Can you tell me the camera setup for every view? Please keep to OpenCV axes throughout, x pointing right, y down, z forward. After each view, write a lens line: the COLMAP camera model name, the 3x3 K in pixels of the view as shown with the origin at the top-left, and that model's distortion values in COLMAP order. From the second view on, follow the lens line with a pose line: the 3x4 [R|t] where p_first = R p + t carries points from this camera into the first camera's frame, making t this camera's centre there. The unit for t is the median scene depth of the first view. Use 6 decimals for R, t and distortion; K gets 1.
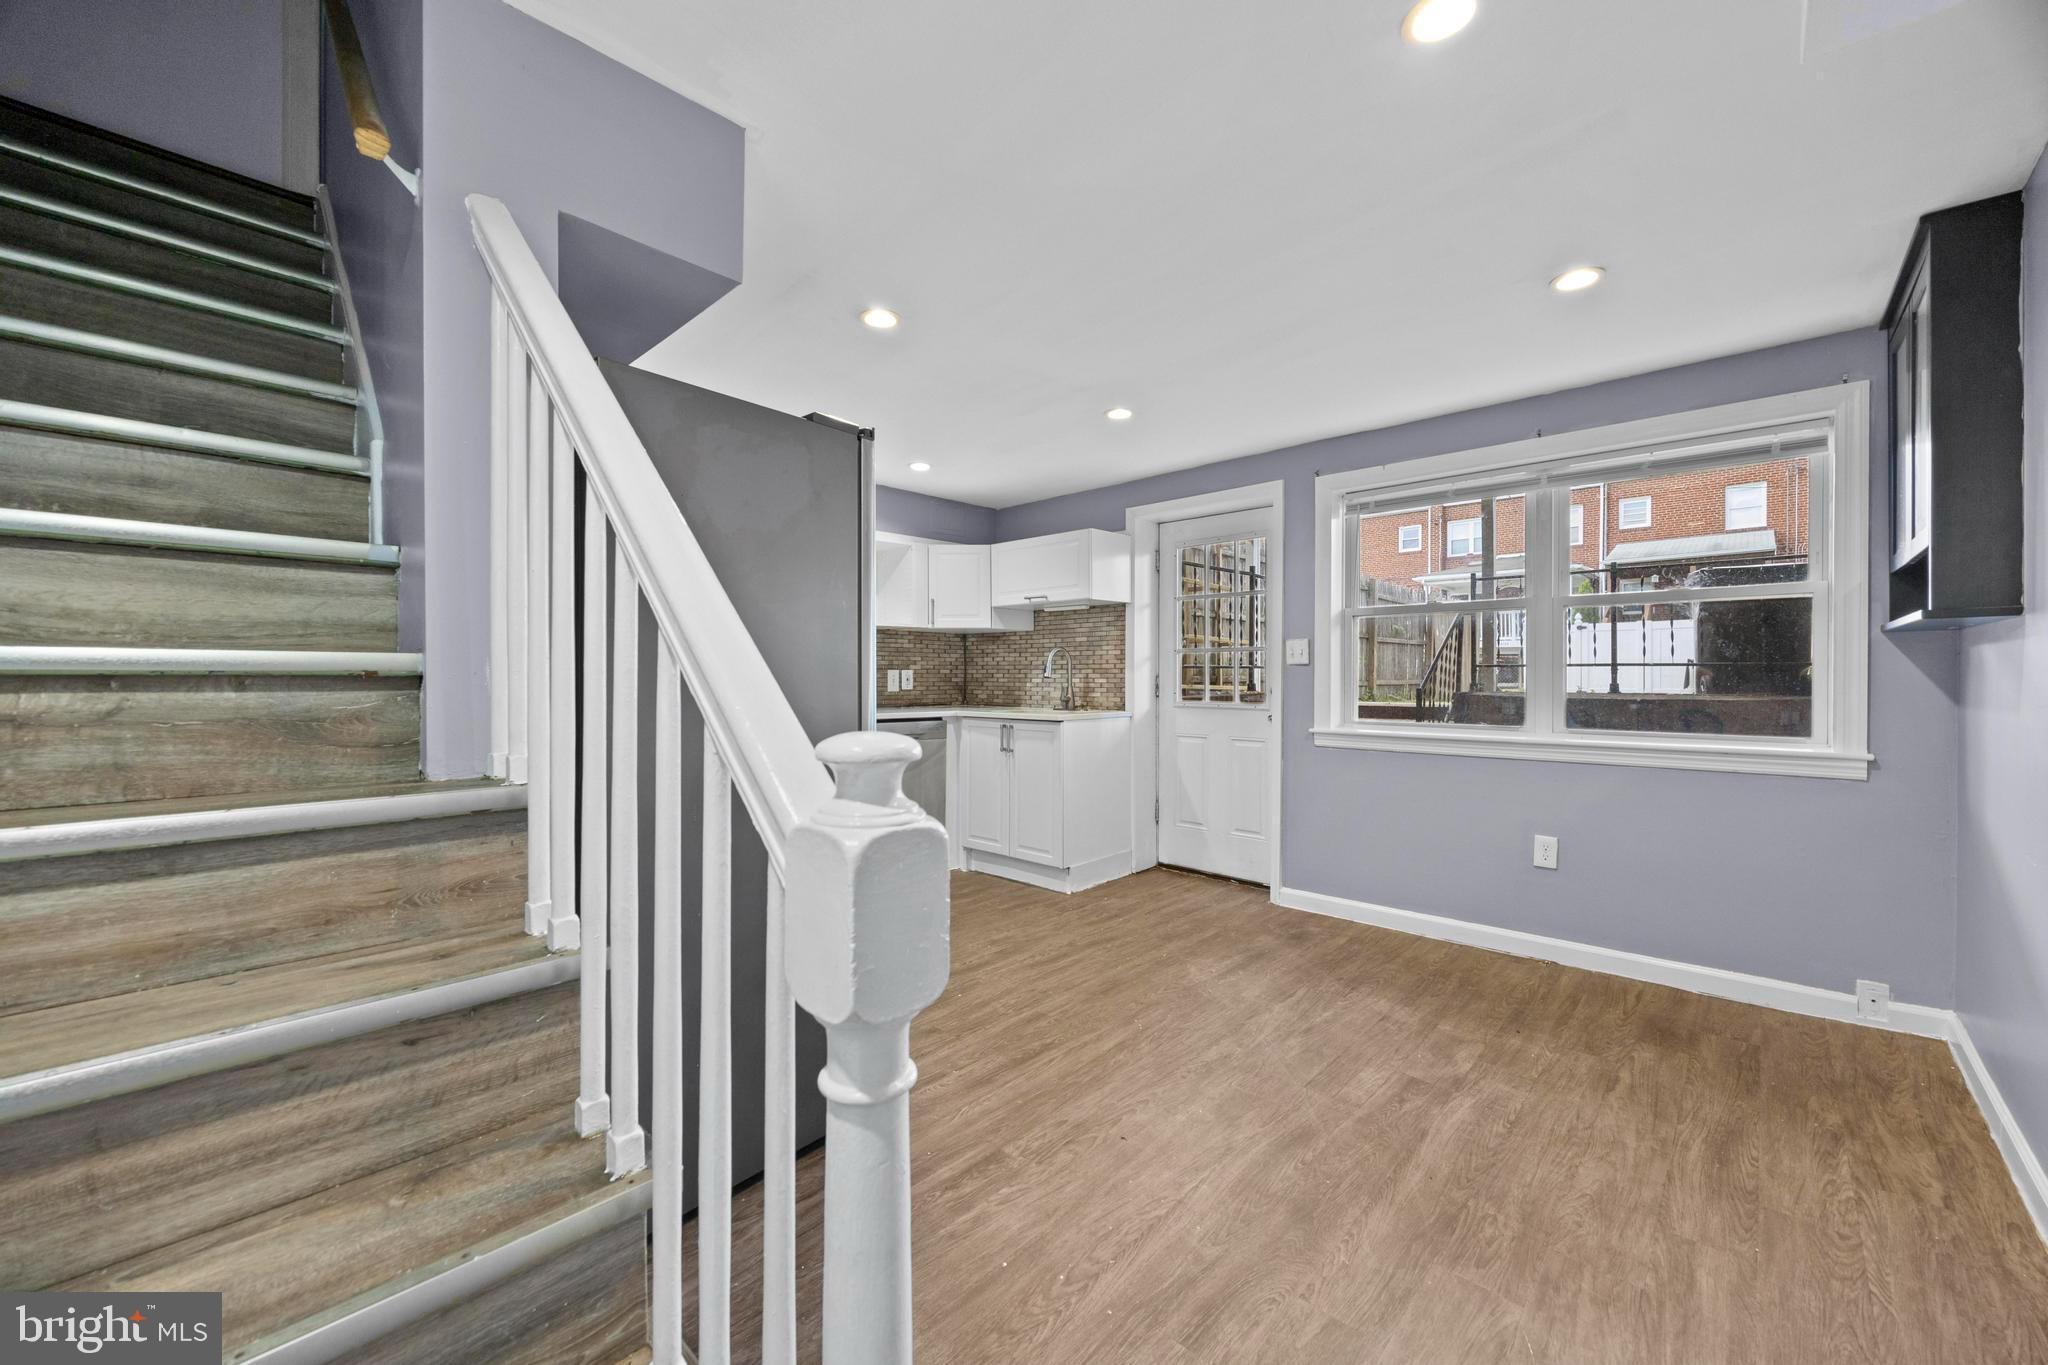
lens RADIAL K [[776.9, 0, 1020.3], [0, 776.9, 682.4], [0, 0, 1]] dist [-0.004471, 0.000588]
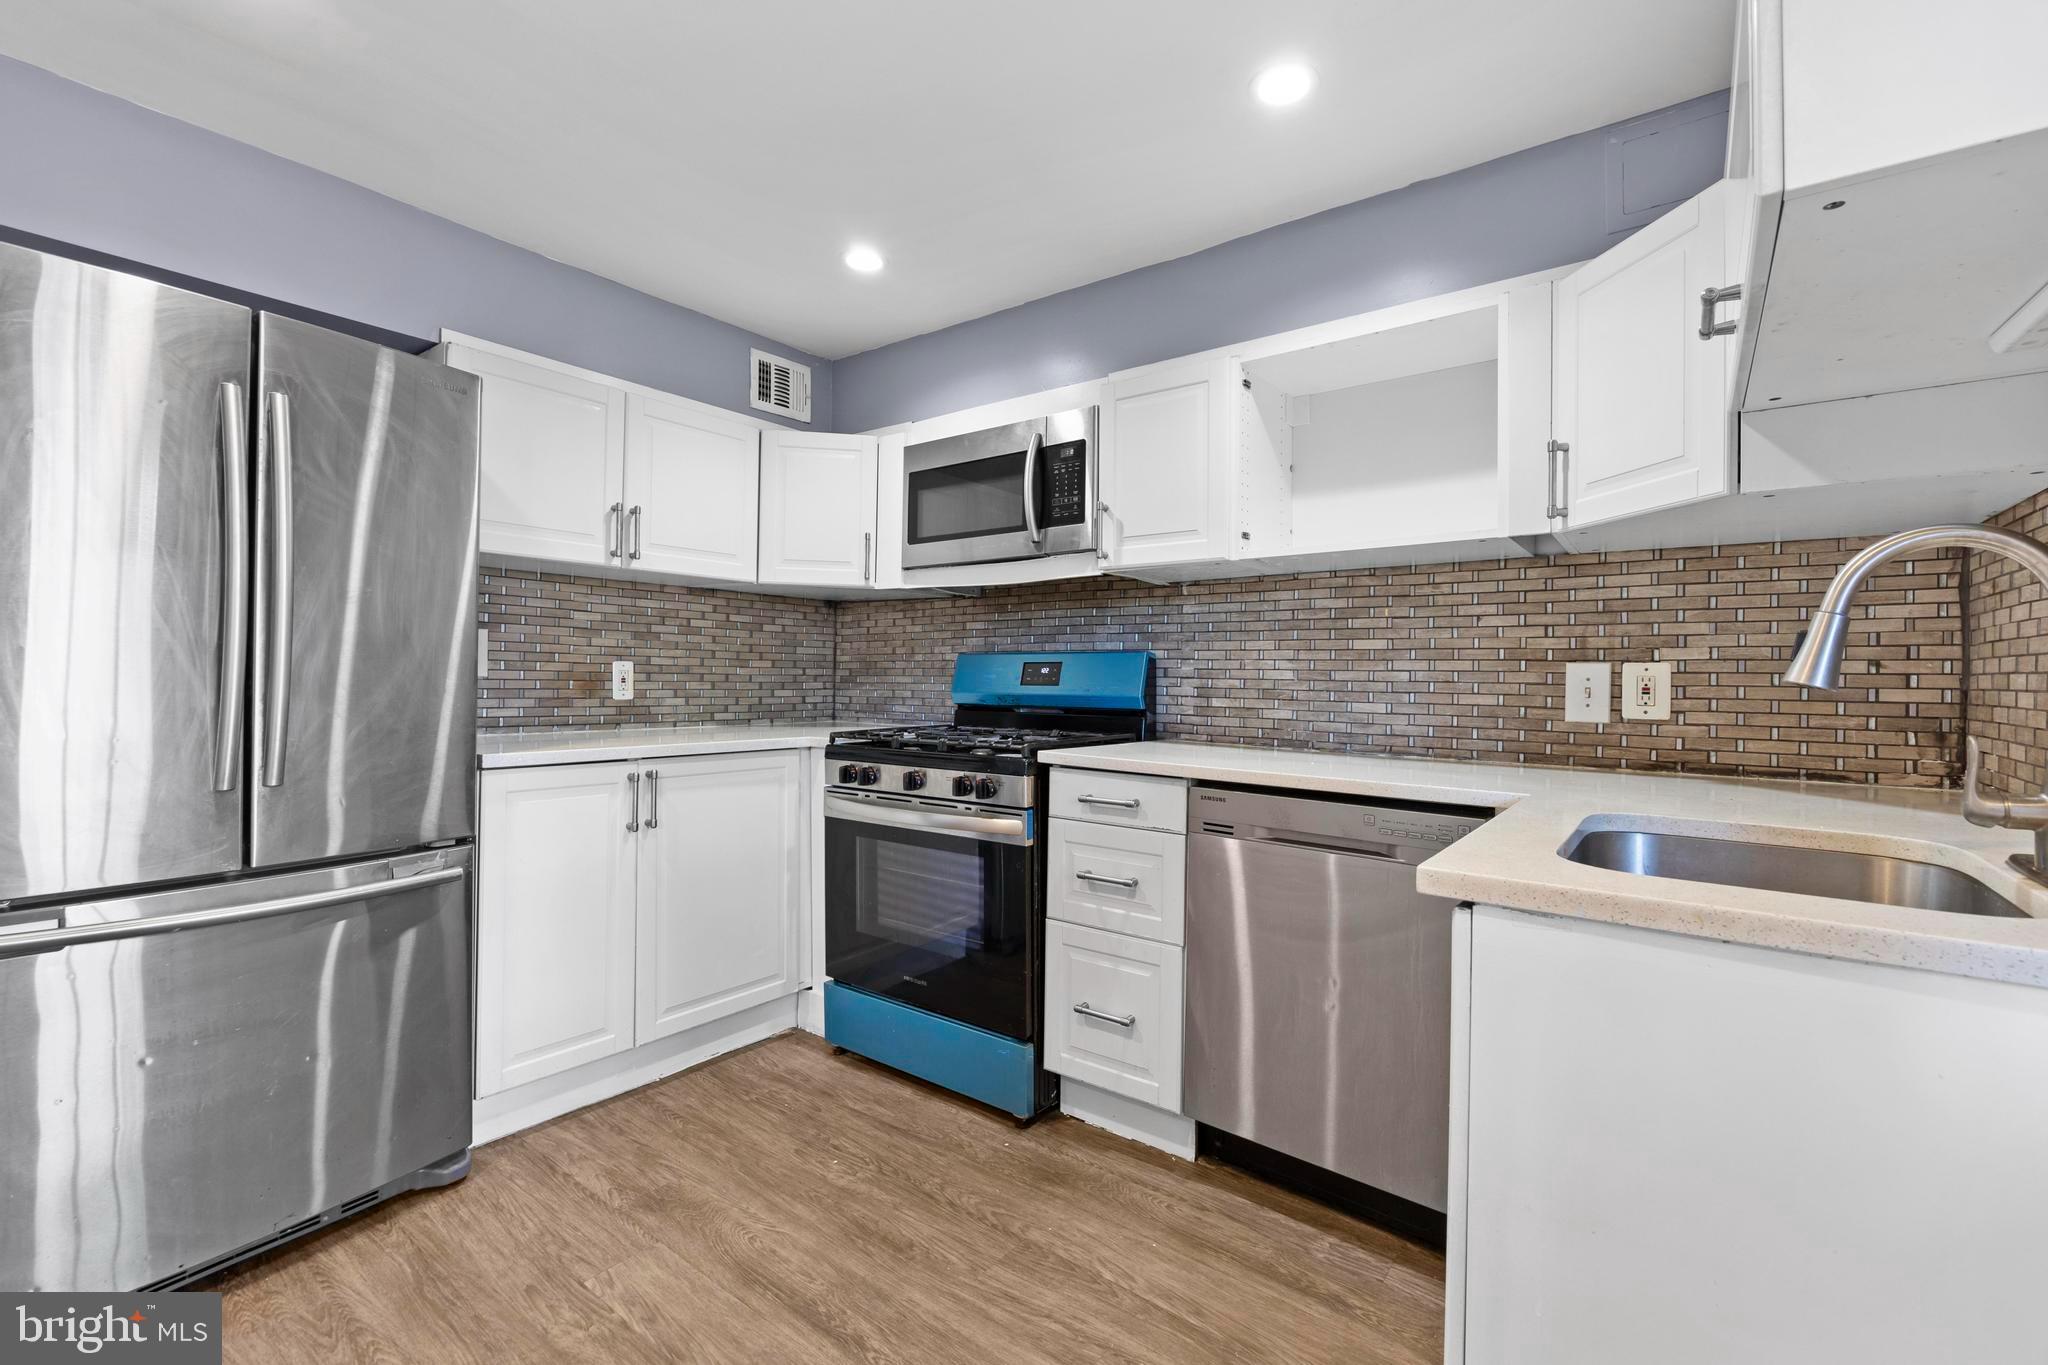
lens RADIAL K [[879.5, 0, 1023.2], [0, 879.5, 679.4], [0, 0, 1]] dist [-0.012001, 0.000296]
pose [[0.113224, 0.005161, -0.993556, 0.293653], [-0.021273, 0.999770, 0.002769, -0.005403], [0.993342, 0.020823, 0.113307, 0.968203]]
